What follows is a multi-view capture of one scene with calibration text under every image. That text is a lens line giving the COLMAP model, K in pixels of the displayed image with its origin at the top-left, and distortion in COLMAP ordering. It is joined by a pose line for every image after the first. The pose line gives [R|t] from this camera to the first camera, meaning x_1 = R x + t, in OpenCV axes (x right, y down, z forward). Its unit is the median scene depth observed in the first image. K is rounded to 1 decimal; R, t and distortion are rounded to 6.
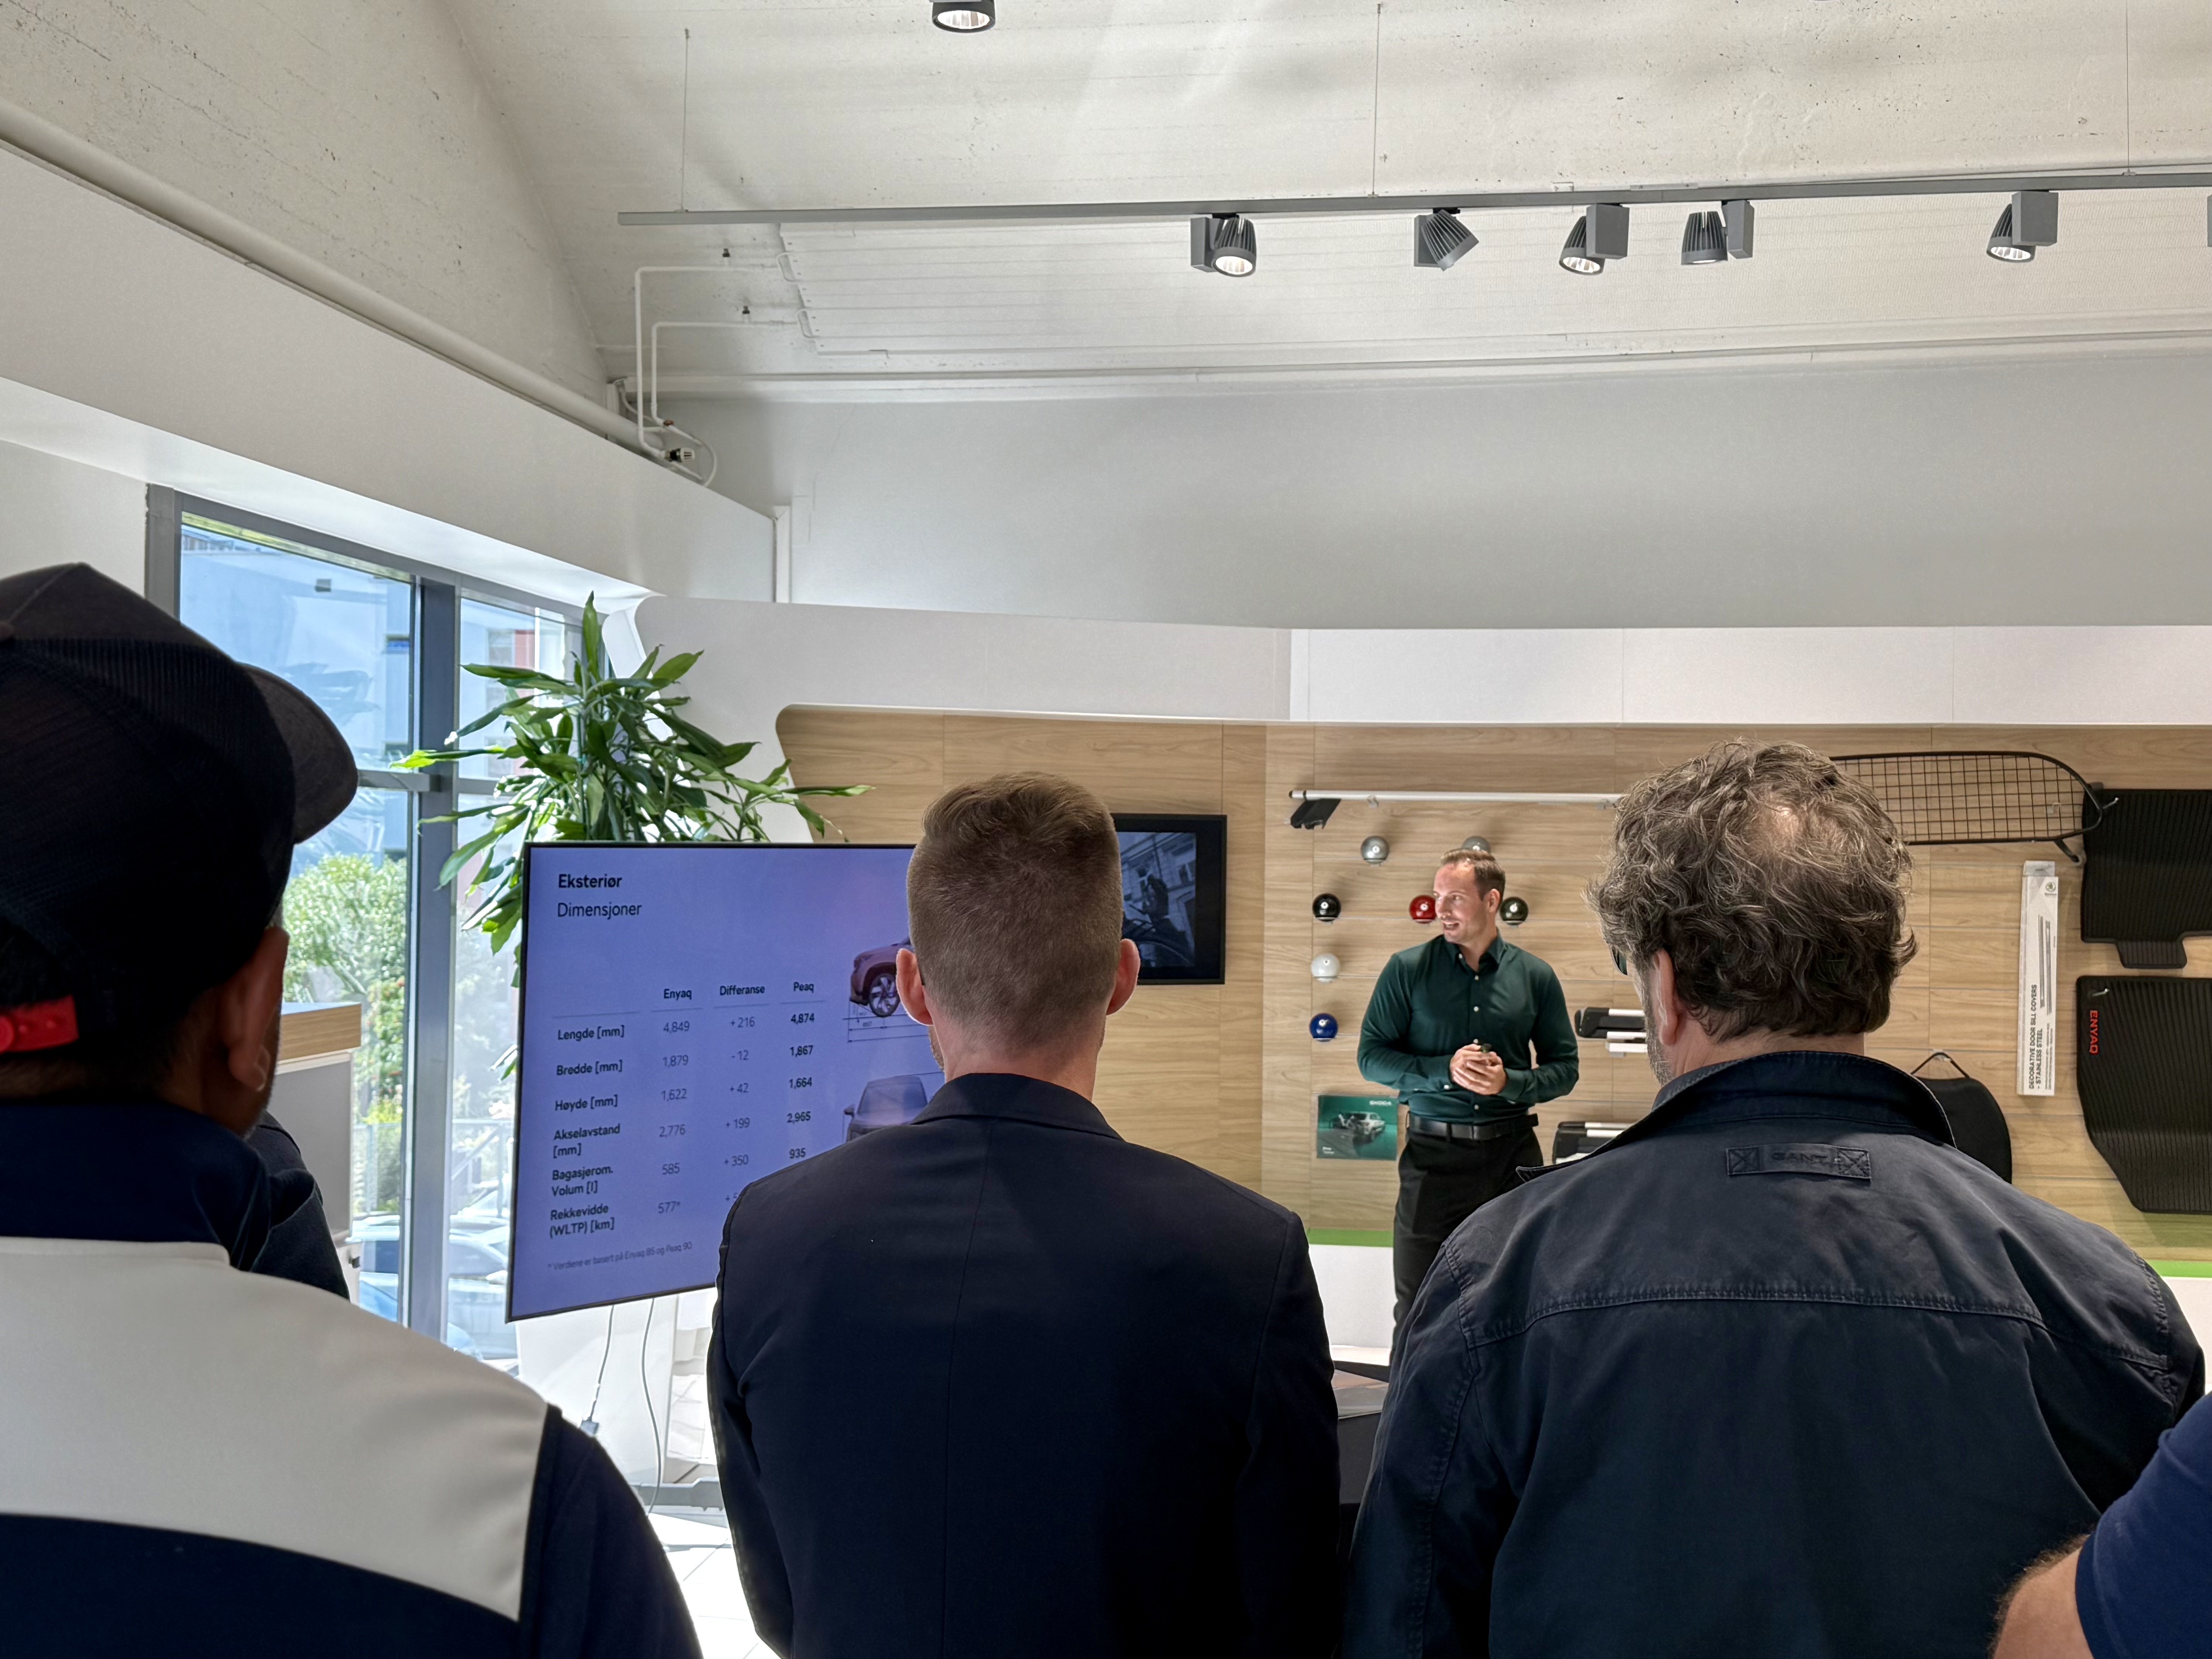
lens RADIAL K [[2672.8, 0, 1106.0], [0, 2672.8, 829.5], [0, 0, 1]] dist [0.148312, 0.005457]
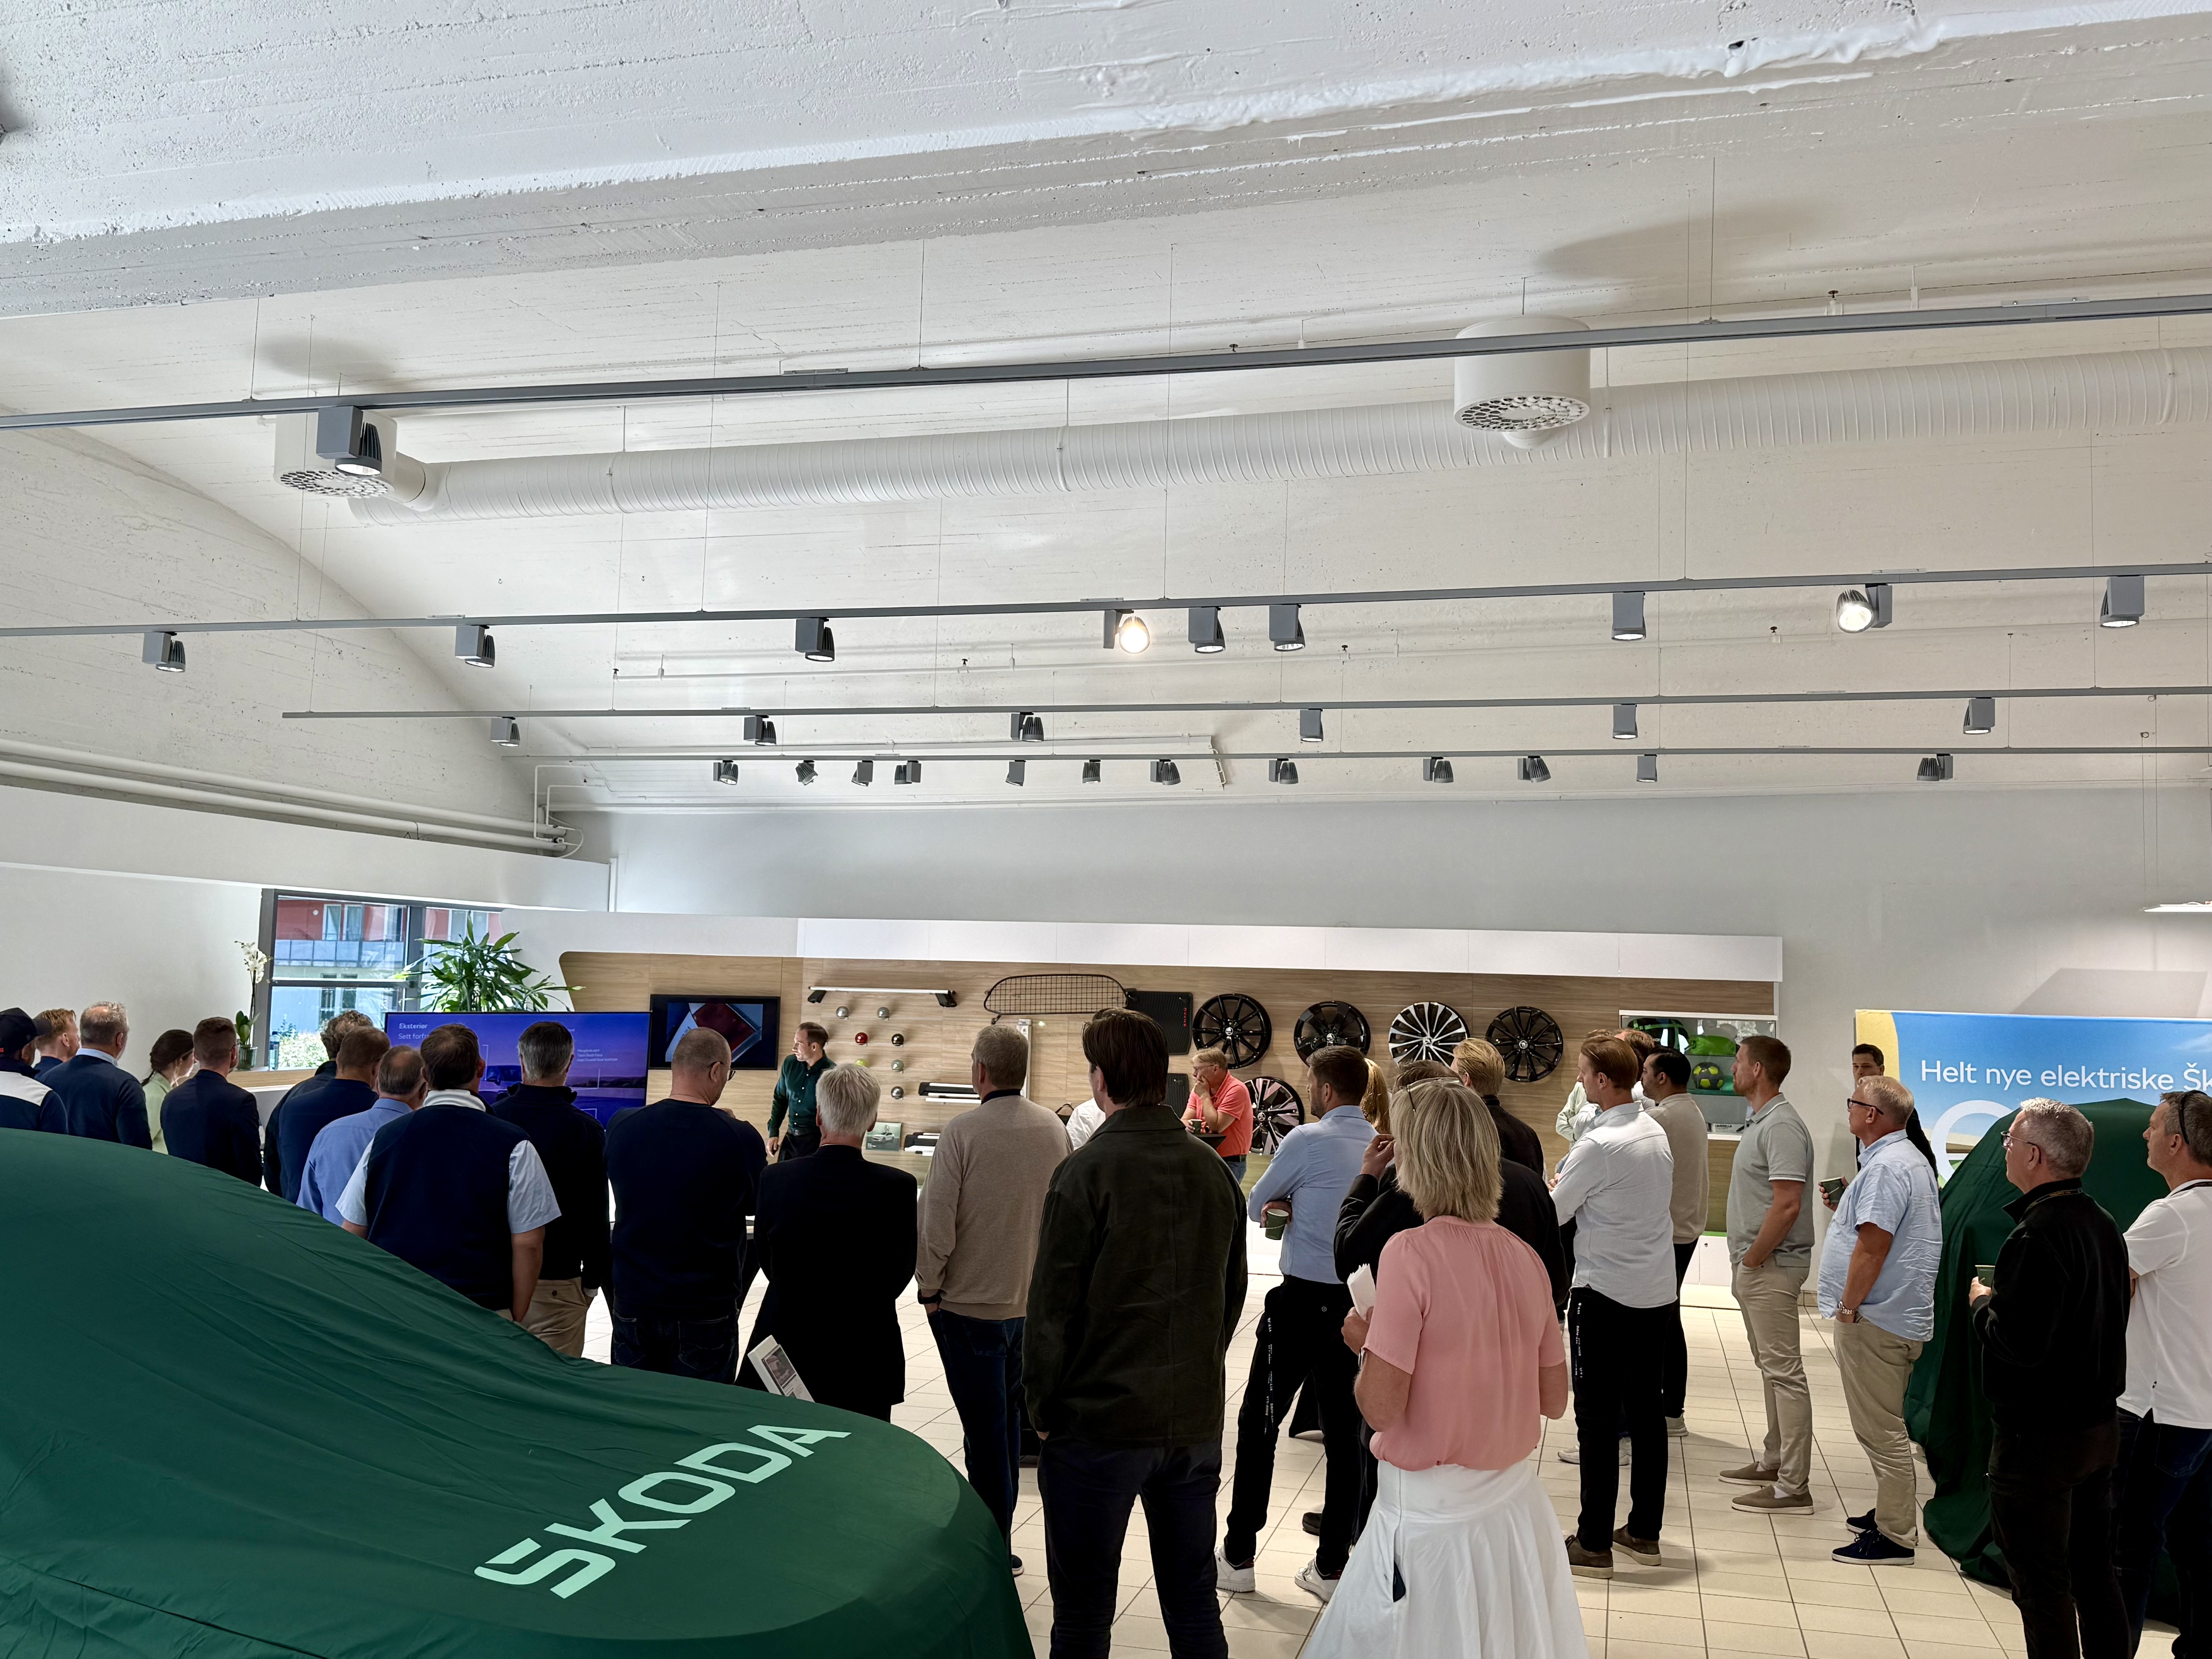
lens RADIAL K [[1958.6, 0, 1106.0], [0, 1958.6, 829.5], [0, 0, 1]] dist [0.153648, -0.338902]
pose [[0.993331, 0.005991, -0.115143, 0.530894], [-0.014311, 0.997333, -0.071562, -0.032278], [0.114407, 0.072733, 0.990768, -0.681748]]
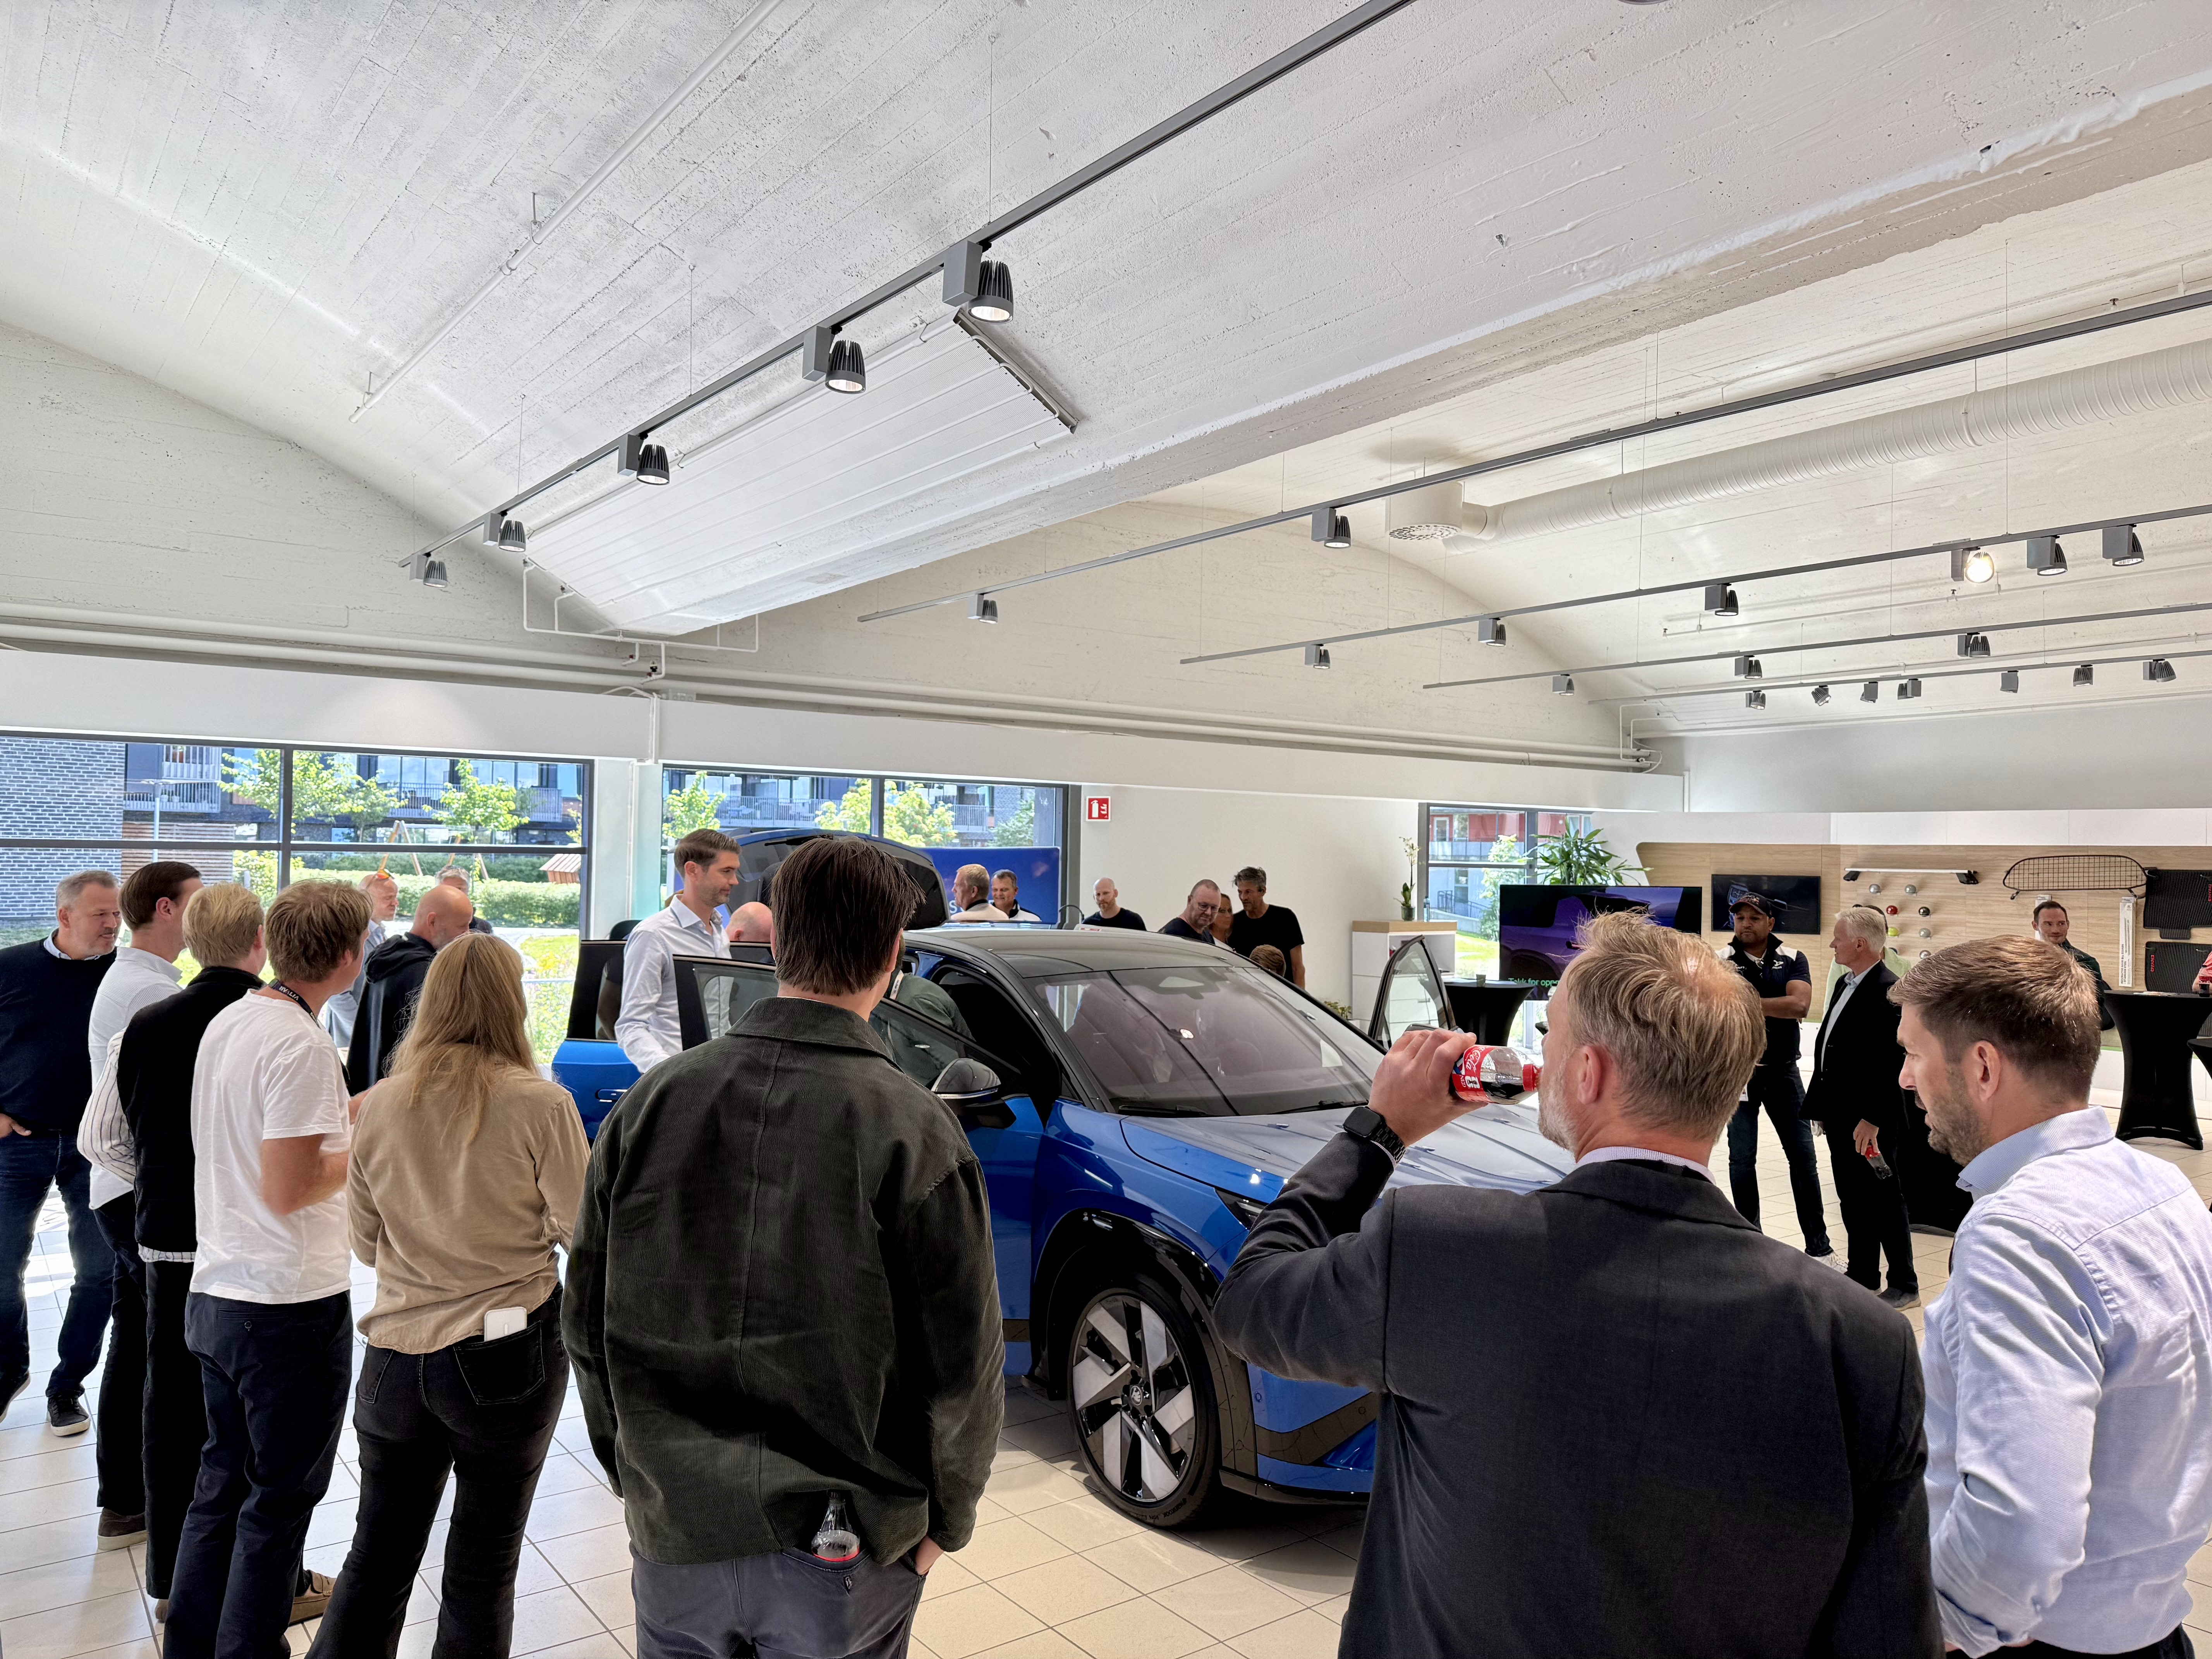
lens RADIAL K [[1541.7, 0, 1106.0], [0, 1541.7, 829.5], [0, 0, 1]] dist [0.070929, -0.118385]
pose [[0.701664, -0.010803, -0.712427, 0.715642], [-0.002587, 0.999840, -0.017709, -0.024262], [0.712504, 0.014269, 0.701523, -0.745170]]
